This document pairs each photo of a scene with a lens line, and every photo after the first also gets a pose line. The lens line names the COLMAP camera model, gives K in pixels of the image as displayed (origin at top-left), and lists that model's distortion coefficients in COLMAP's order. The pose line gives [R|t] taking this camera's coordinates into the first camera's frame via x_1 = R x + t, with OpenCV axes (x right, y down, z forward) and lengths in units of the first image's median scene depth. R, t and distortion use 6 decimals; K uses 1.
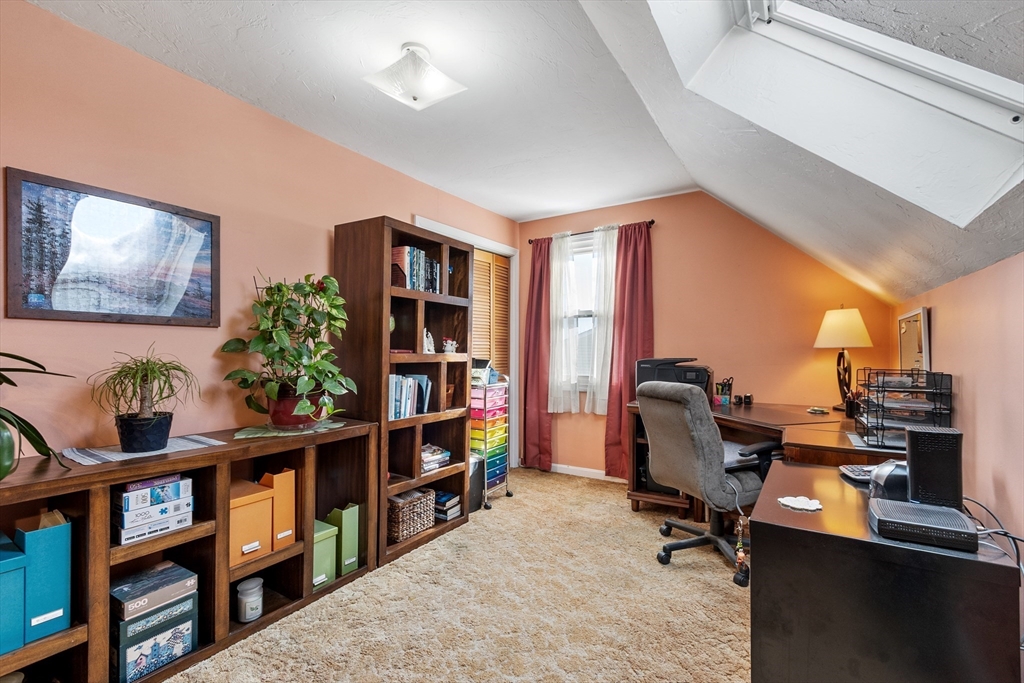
lens RADIAL K [[449.1, 0, 508.3], [0, 449.1, 347.1], [0, 0, 1]] dist [0.001356, -0.000802]
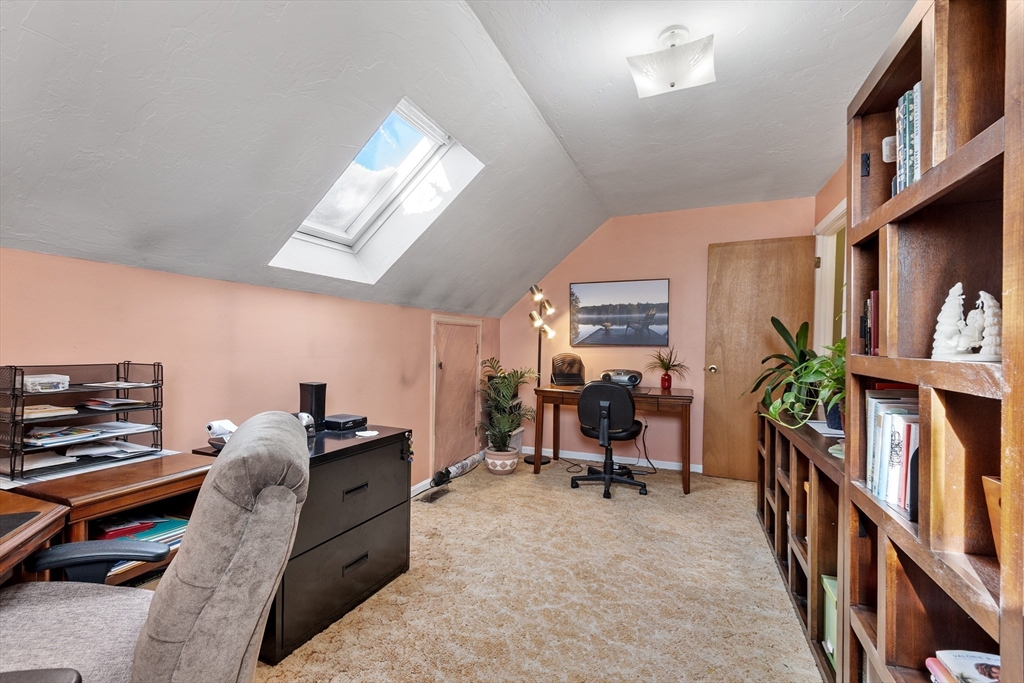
lens RADIAL K [[449.1, 0, 508.6], [0, 449.1, 343.9], [0, 0, 1]] dist [0.001356, -0.000802]
pose [[-0.984346, -0.011676, -0.175857, 0.177558], [-0.010862, 0.999925, -0.005592, 0.006564], [0.175909, -0.003594, -0.984400, 1.130422]]
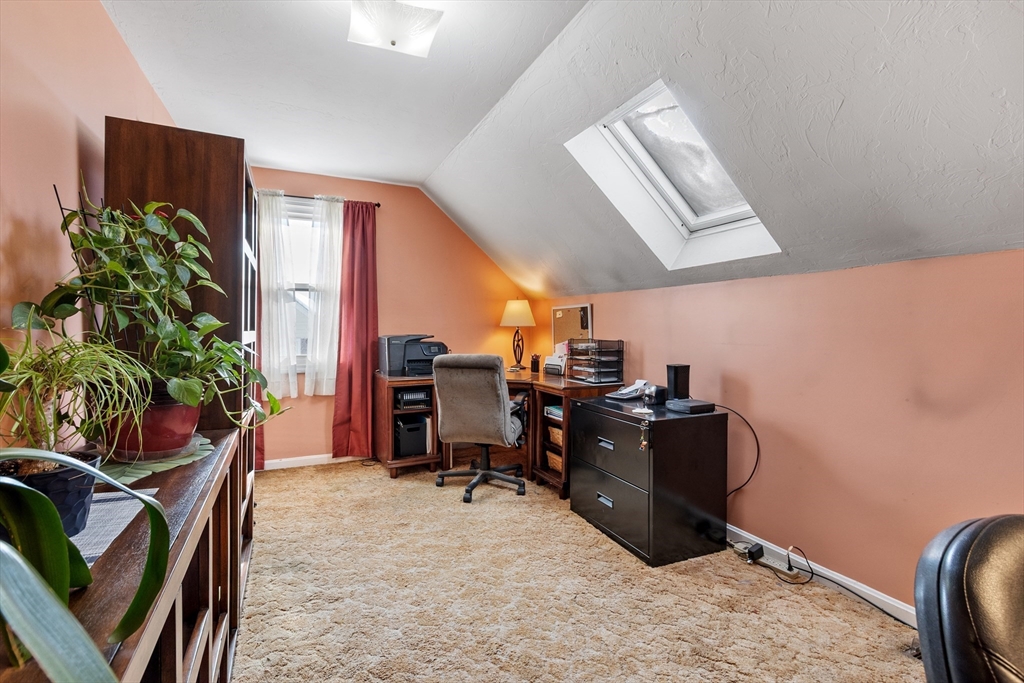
lens RADIAL K [[471.4, 0, 508.3], [0, 471.4, 333.4], [0, 0, 1]] dist [0.000407, 0.000035]
pose [[0.538465, -0.008329, 0.842607, -0.524387], [-0.007672, 0.999861, 0.014787, 0.002444], [-0.842613, -0.014427, 0.538326, 0.177359]]
